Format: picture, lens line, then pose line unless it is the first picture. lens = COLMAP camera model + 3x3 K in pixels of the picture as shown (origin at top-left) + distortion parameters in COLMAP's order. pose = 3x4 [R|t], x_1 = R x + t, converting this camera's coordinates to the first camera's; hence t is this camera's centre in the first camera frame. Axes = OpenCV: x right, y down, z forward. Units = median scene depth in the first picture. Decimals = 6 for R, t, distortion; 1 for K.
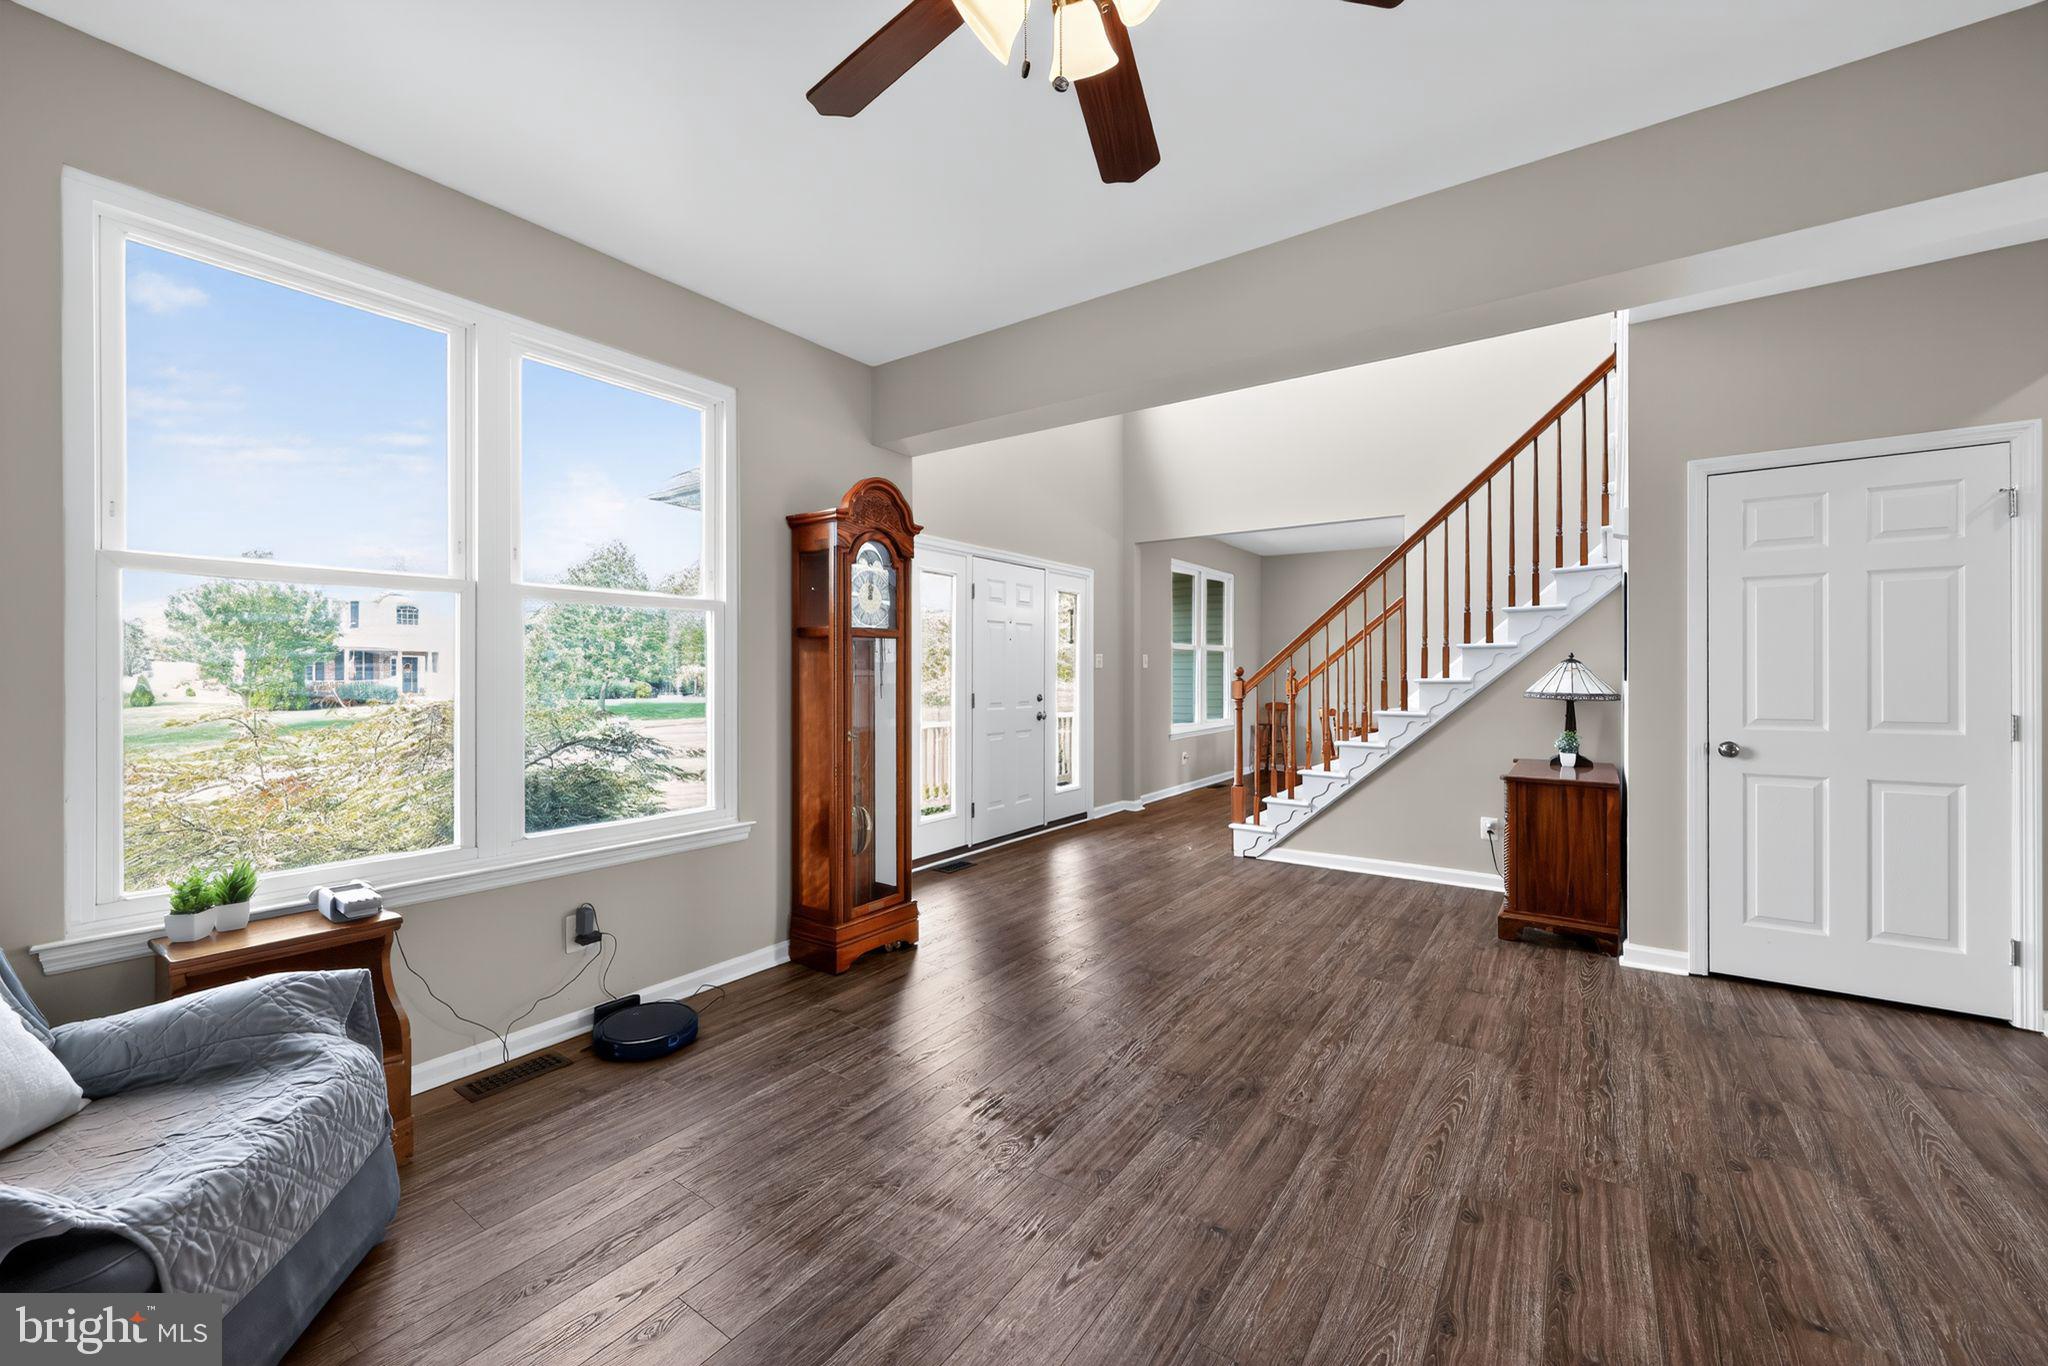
lens RADIAL K [[804.0, 0, 1024.7], [0, 804.0, 677.3], [0, 0, 1]] dist [-0.013490, -0.000101]
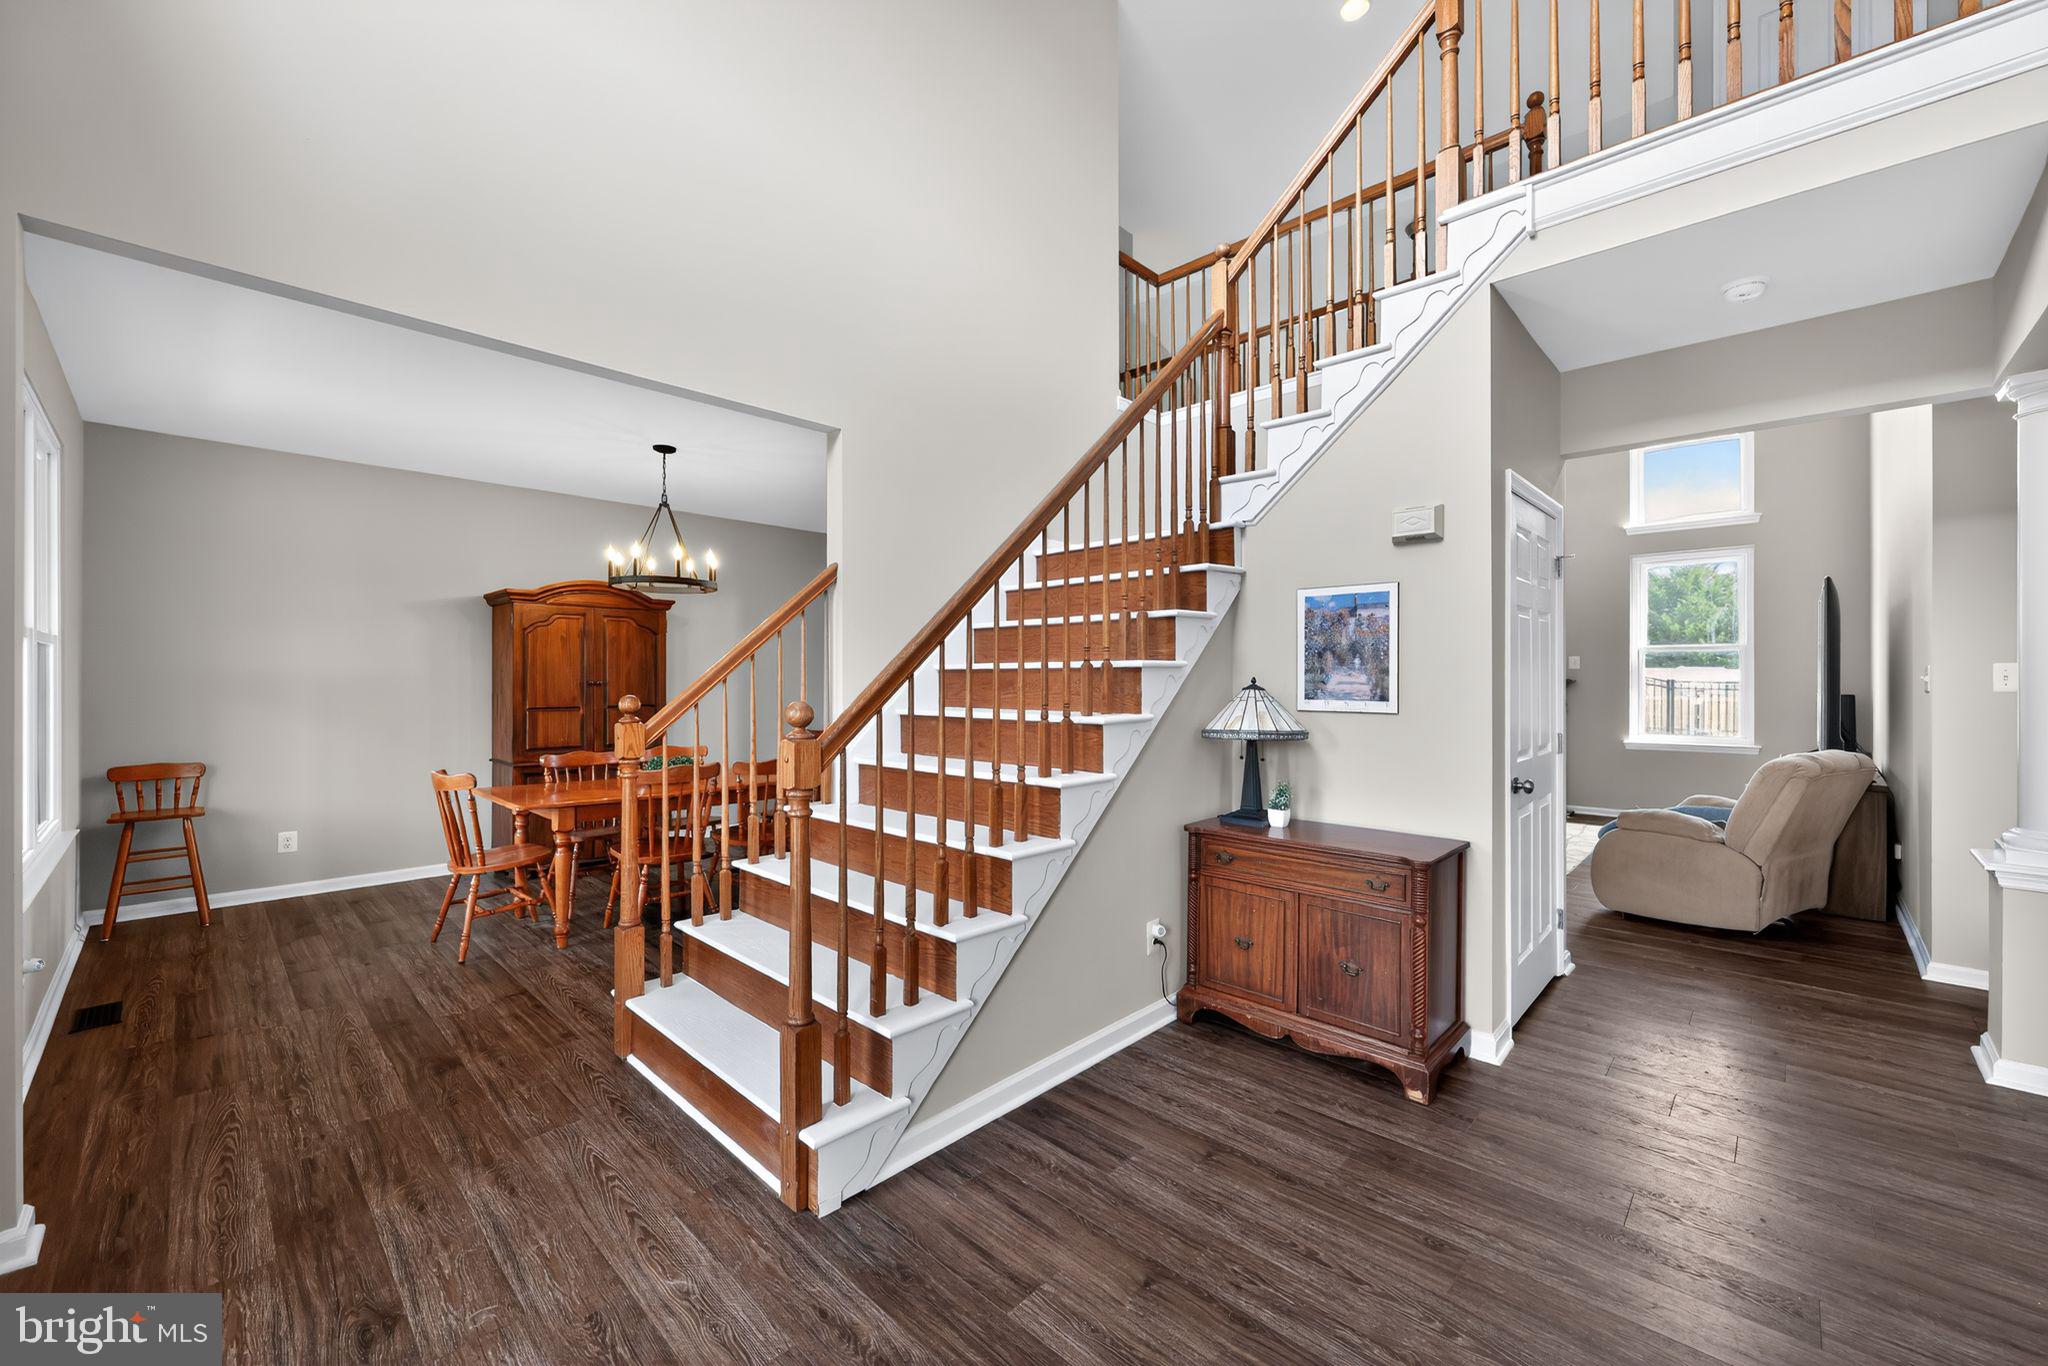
lens RADIAL K [[804.0, 0, 1025.2], [0, 804.0, 675.4], [0, 0, 1]] dist [-0.013490, -0.000101]
pose [[0.163277, -0.004164, 0.986572, -0.120420], [0.002636, 0.999989, 0.003785, -0.039320], [-0.986577, 0.001982, 0.163286, 1.136444]]
